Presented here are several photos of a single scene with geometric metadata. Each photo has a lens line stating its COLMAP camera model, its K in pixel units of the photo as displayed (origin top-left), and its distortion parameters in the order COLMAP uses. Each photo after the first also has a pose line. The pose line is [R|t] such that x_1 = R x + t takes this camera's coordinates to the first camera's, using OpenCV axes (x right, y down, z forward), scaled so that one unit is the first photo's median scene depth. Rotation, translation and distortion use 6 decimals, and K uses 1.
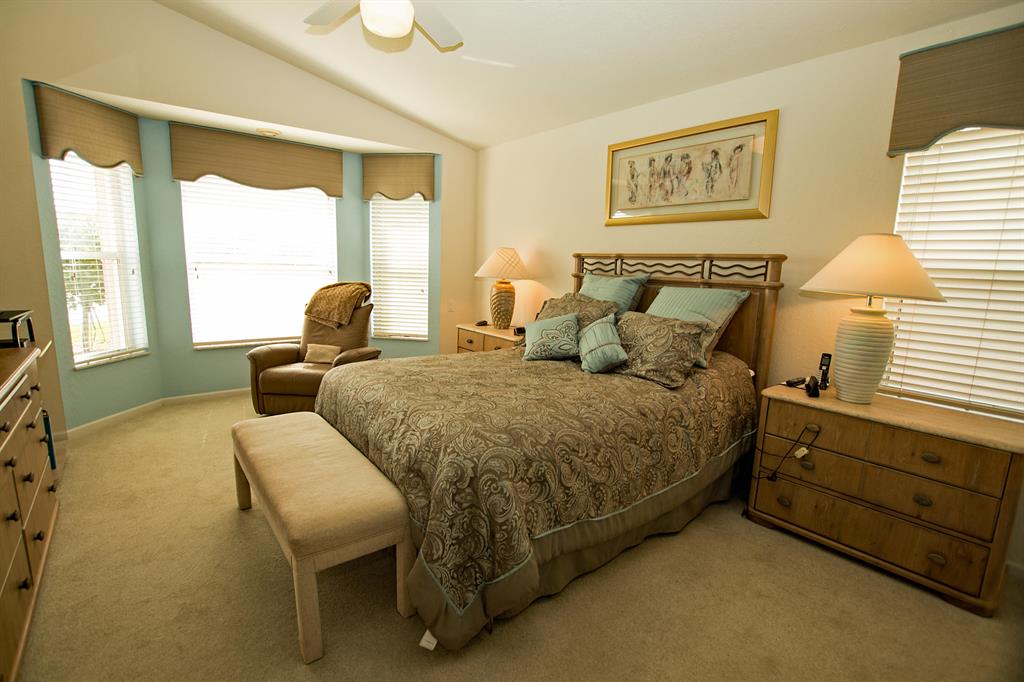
lens RADIAL K [[474.3, 0, 507.2], [0, 474.3, 341.9], [0, 0, 1]] dist [-0.028883, 0.004151]
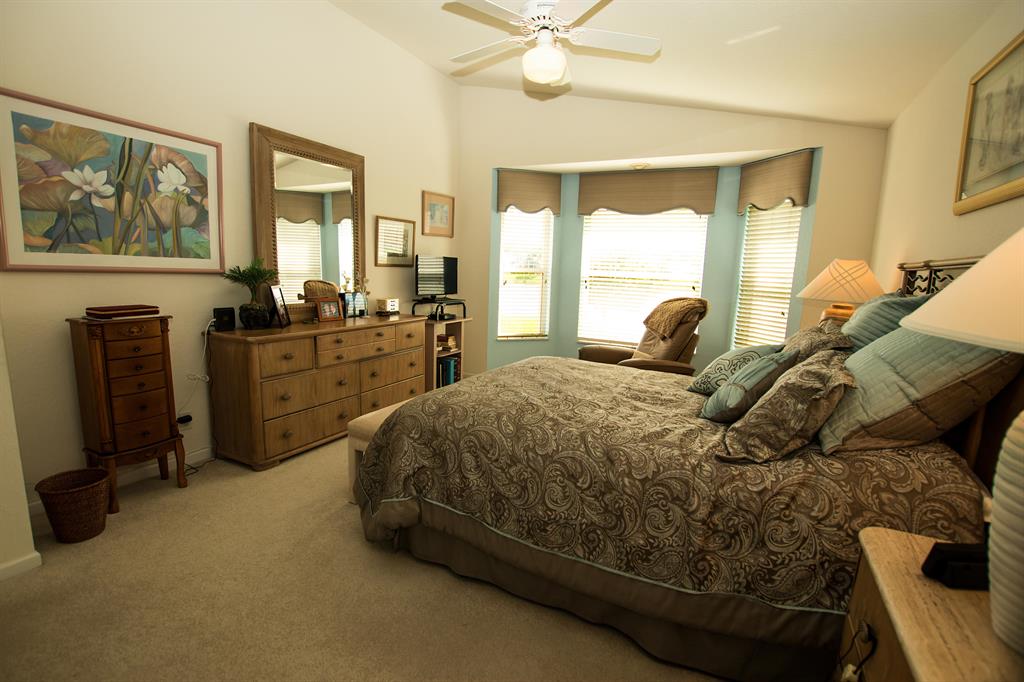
lens RADIAL K [[474.3, 0, 507.2], [0, 474.3, 342.2], [0, 0, 1]] dist [-0.028883, 0.004151]
pose [[0.416135, 0.124679, -0.900715, 0.590086], [-0.170008, 0.983756, 0.057629, -0.034473], [0.893269, 0.129147, 0.430572, 0.325174]]
